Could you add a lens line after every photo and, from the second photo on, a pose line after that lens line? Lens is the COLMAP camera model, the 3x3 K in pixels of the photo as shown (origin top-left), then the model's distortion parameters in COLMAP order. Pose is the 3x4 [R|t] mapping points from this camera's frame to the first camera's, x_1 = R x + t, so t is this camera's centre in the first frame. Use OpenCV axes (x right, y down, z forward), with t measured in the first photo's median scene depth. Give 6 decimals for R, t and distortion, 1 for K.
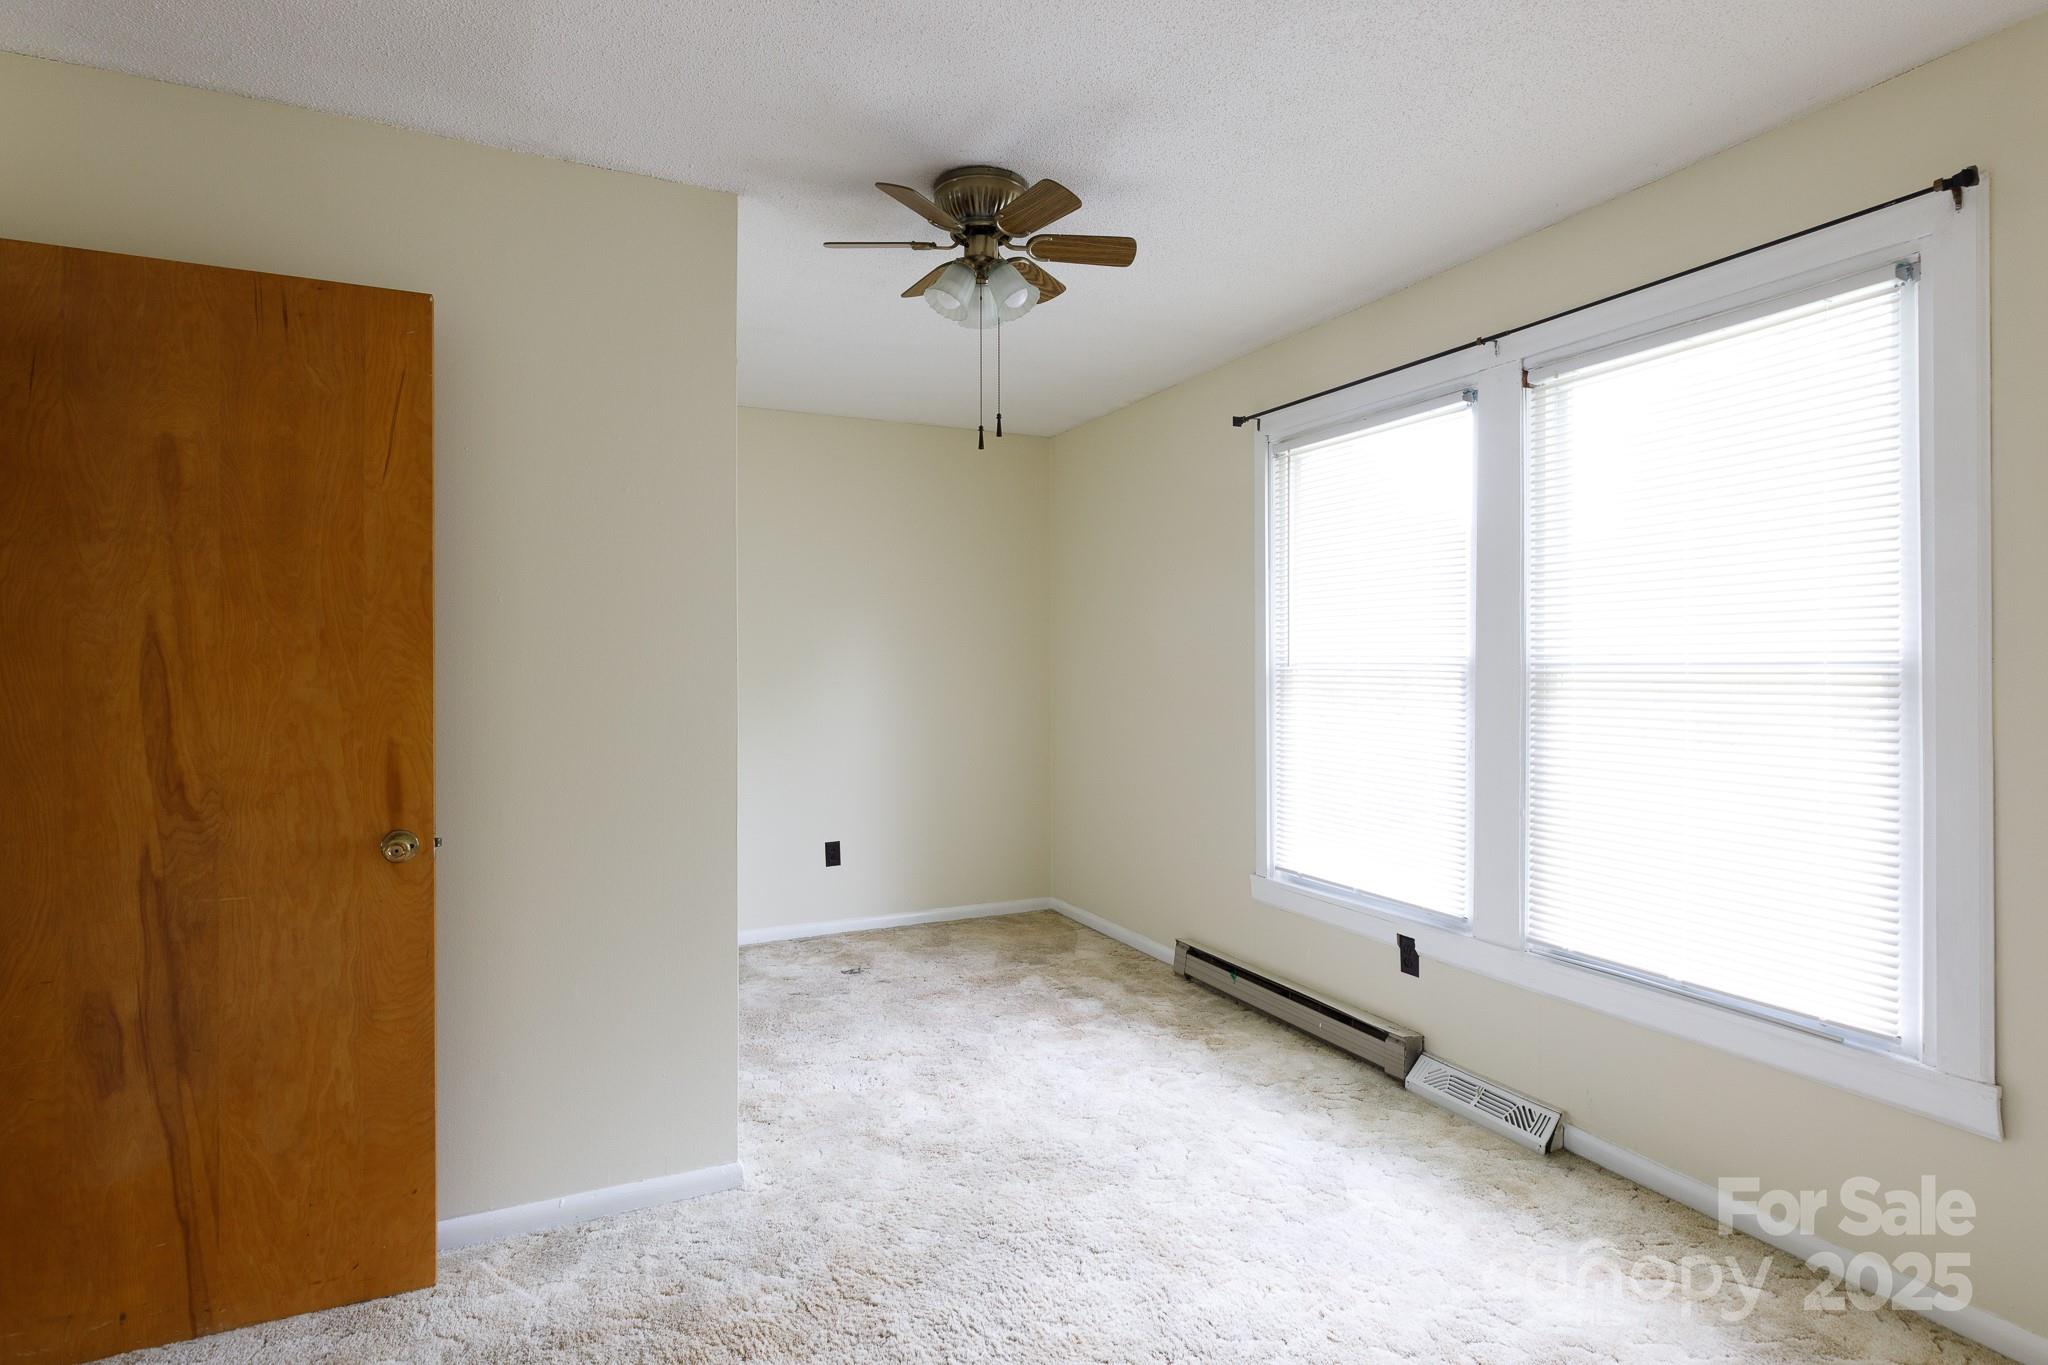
lens RADIAL K [[1020.5, 0, 1019.2], [0, 1020.5, 671.9], [0, 0, 1]] dist [-0.001428, 0.000140]
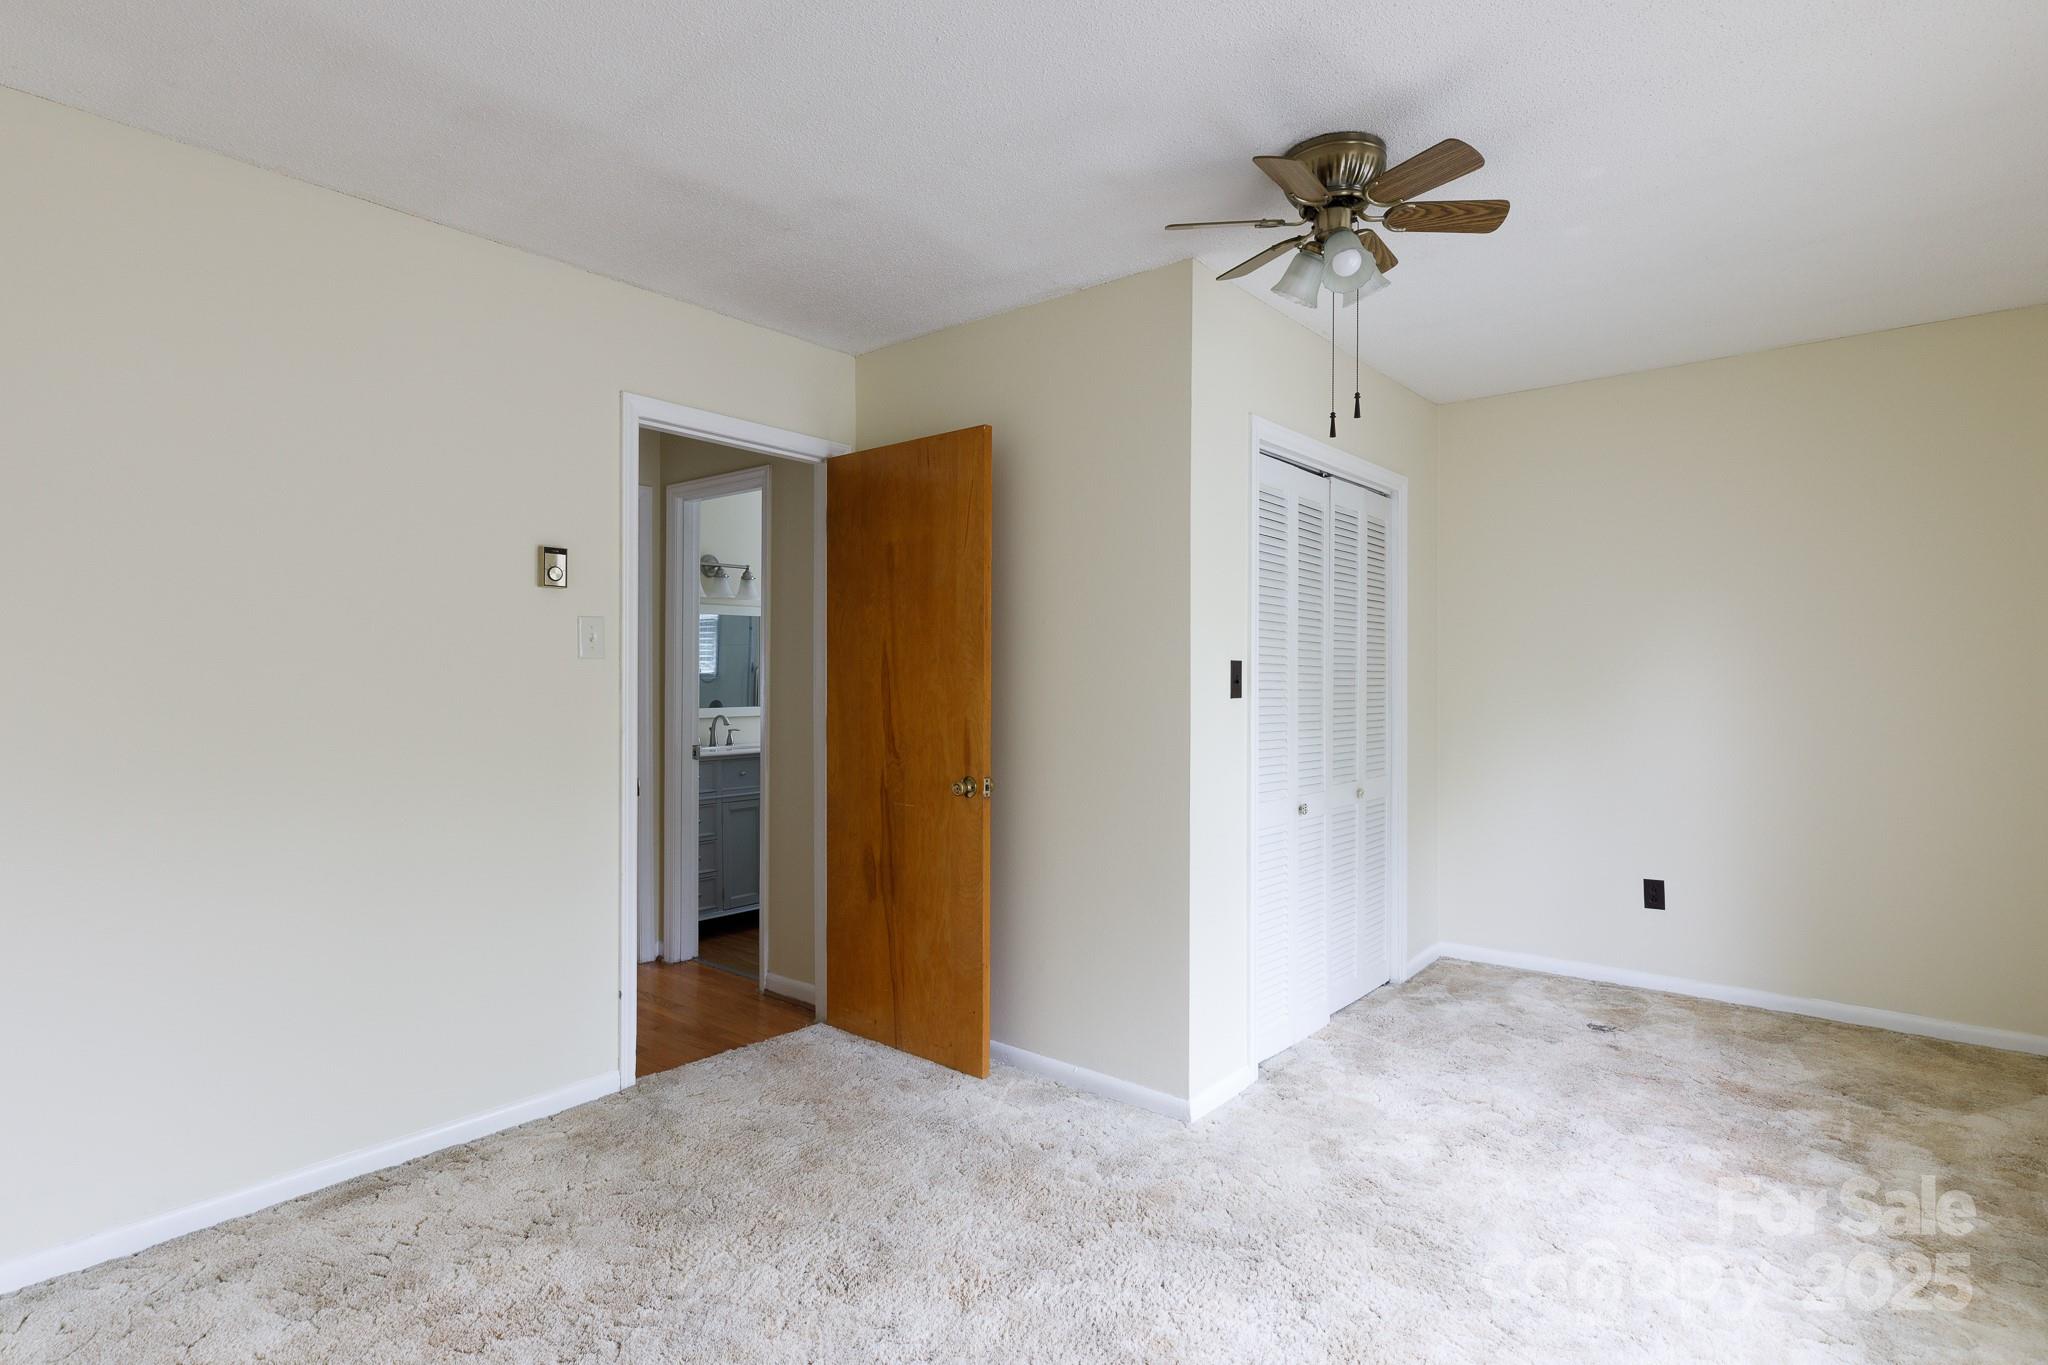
lens RADIAL K [[1020.5, 0, 1019.2], [0, 1020.5, 684.0], [0, 0, 1]] dist [-0.001428, 0.000140]
pose [[0.420573, 0.008920, -0.907215, 0.588955], [-0.002679, 0.999960, 0.008589, 0.000582], [0.907255, -0.001182, 0.420580, 0.294659]]
